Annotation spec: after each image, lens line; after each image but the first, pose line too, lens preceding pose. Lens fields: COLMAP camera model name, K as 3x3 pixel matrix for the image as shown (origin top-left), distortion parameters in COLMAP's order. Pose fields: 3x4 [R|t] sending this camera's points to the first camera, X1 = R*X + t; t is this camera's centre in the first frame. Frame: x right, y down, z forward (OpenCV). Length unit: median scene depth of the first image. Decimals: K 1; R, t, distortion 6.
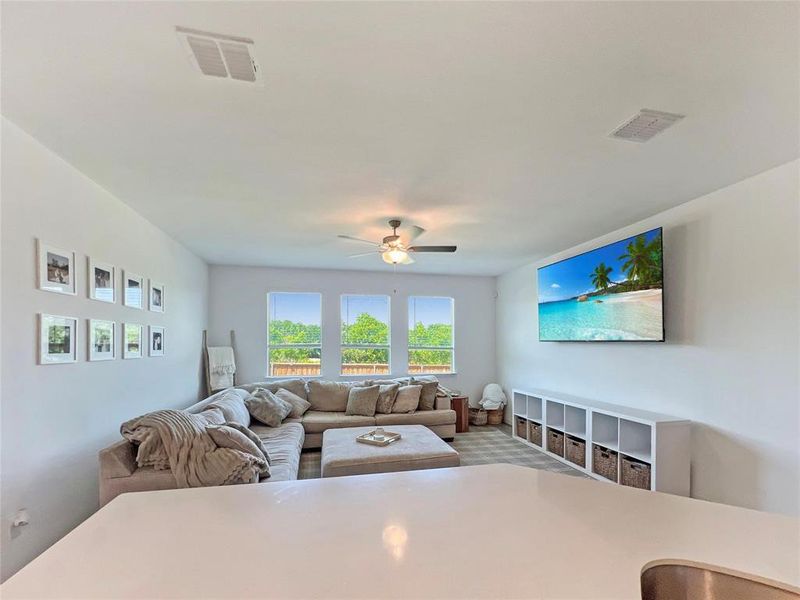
lens RADIAL K [[337.4, 0, 397.1], [0, 337.4, 329.1], [0, 0, 1]] dist [0.000551, -0.000158]
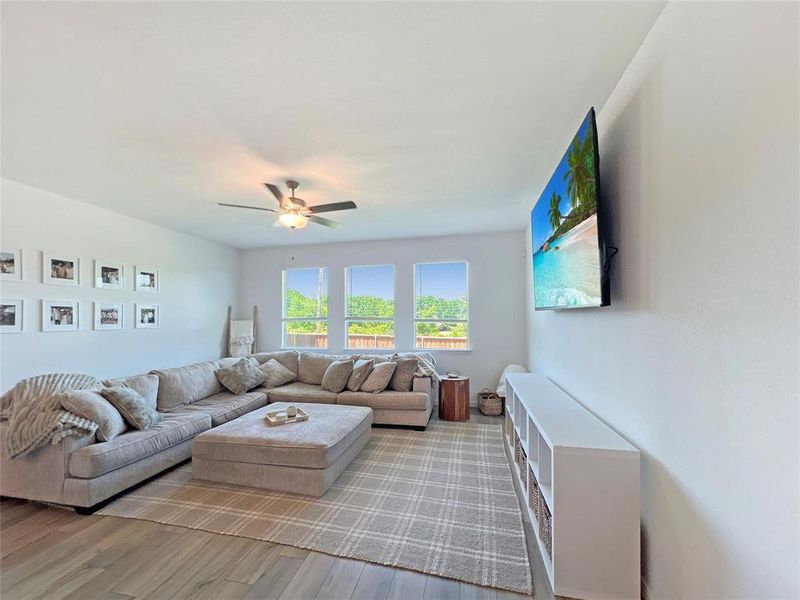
lens RADIAL K [[329.9, 0, 400.0], [0, 329.9, 300.0], [0, 0, 1]] dist [0.000171, 0.000069]
pose [[0.906087, -0.034037, -0.421720, 0.469546], [0.029885, 0.999418, -0.016454, 0.019067], [0.422034, 0.002306, 0.906577, 0.231462]]
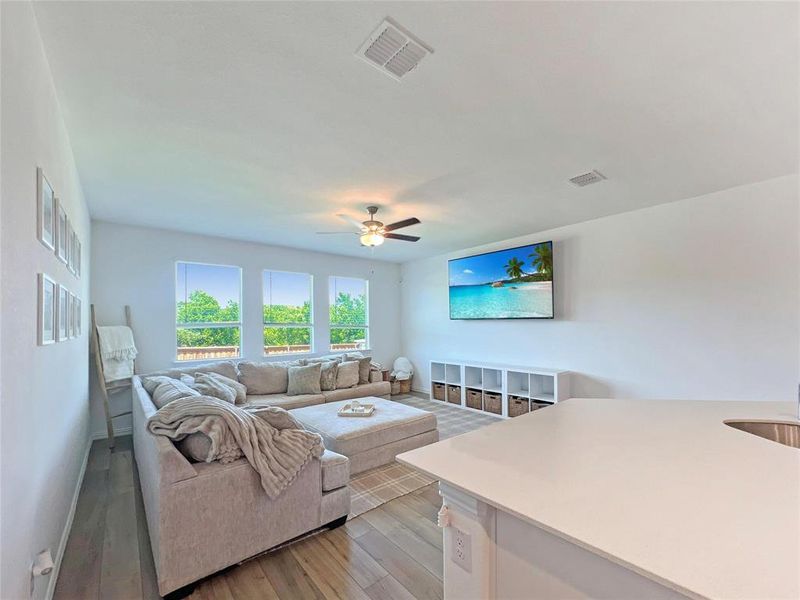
lens RADIAL K [[335.9, 0, 385.2], [0, 335.9, 312.4], [0, 0, 1]] dist [-0.001851, 0.000094]
pose [[0.898716, 0.007205, 0.438472, -0.325165], [-0.010137, 0.999939, 0.004346, 0.011788], [-0.438414, -0.008351, 0.898734, 0.026462]]
